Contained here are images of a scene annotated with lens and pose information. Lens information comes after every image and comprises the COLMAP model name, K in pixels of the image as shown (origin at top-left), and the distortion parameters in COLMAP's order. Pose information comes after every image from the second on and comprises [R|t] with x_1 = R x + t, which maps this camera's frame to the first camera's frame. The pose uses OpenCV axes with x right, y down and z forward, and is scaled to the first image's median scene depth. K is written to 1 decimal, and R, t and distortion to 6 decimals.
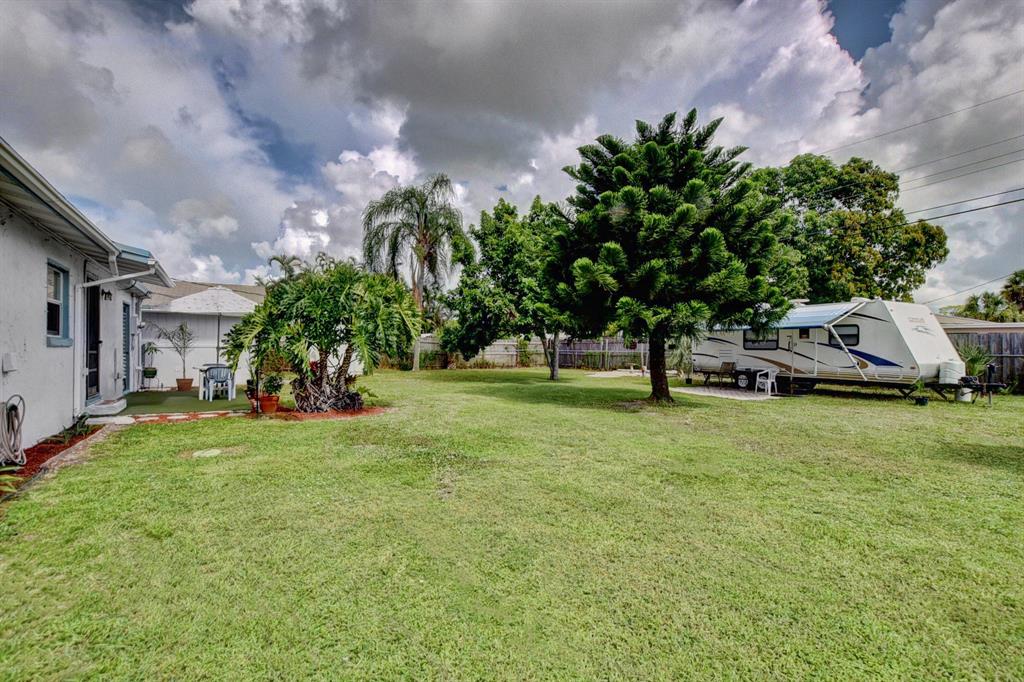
lens RADIAL K [[452.3, 0, 511.6], [0, 452.3, 344.1], [0, 0, 1]] dist [-0.036236, 0.006217]
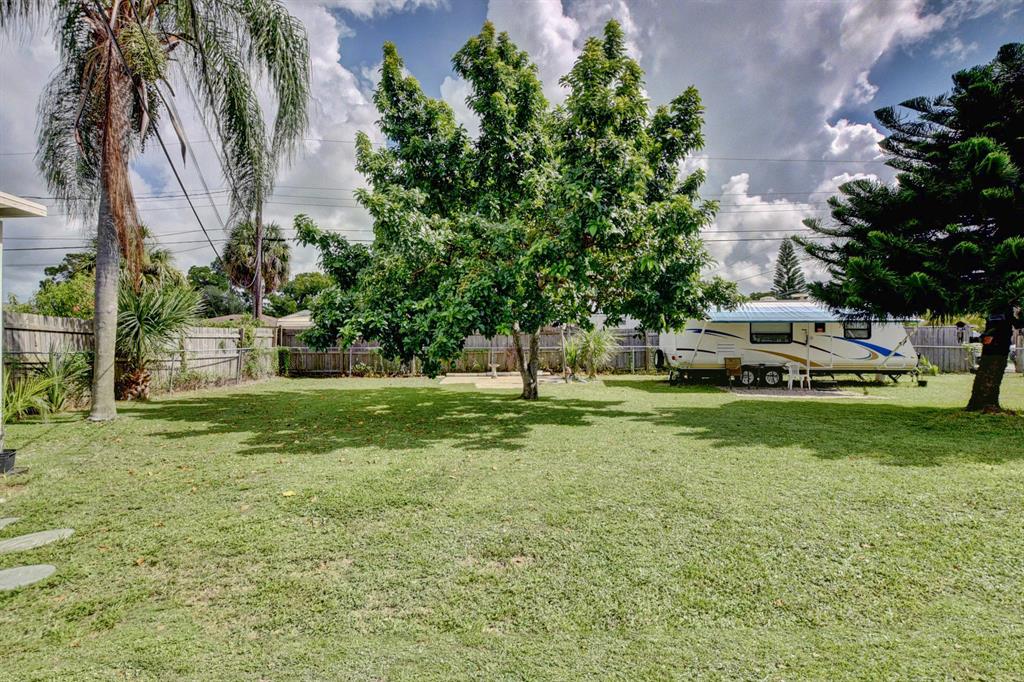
lens RADIAL K [[452.3, 0, 511.8], [0, 452.3, 338.6], [0, 0, 1]] dist [-0.036236, 0.006217]
pose [[0.548508, 0.006632, 0.836119, -0.554971], [-0.002026, 0.999976, -0.006603, 0.009885], [-0.836143, 0.001928, 0.548508, 0.973816]]
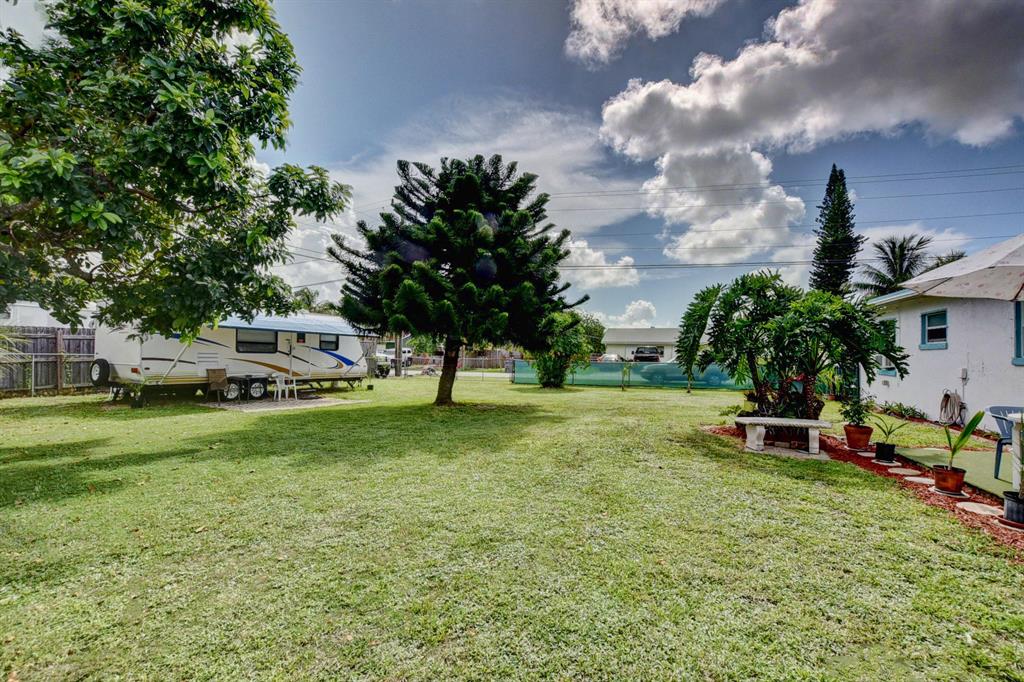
lens RADIAL K [[452.3, 0, 514.3], [0, 452.3, 343.8], [0, 0, 1]] dist [-0.036236, 0.006217]
pose [[-0.600932, 0.012758, 0.799199, -0.474341], [-0.020444, 0.999300, -0.031324, 0.012017], [-0.799039, -0.035162, -0.600250, 1.167091]]
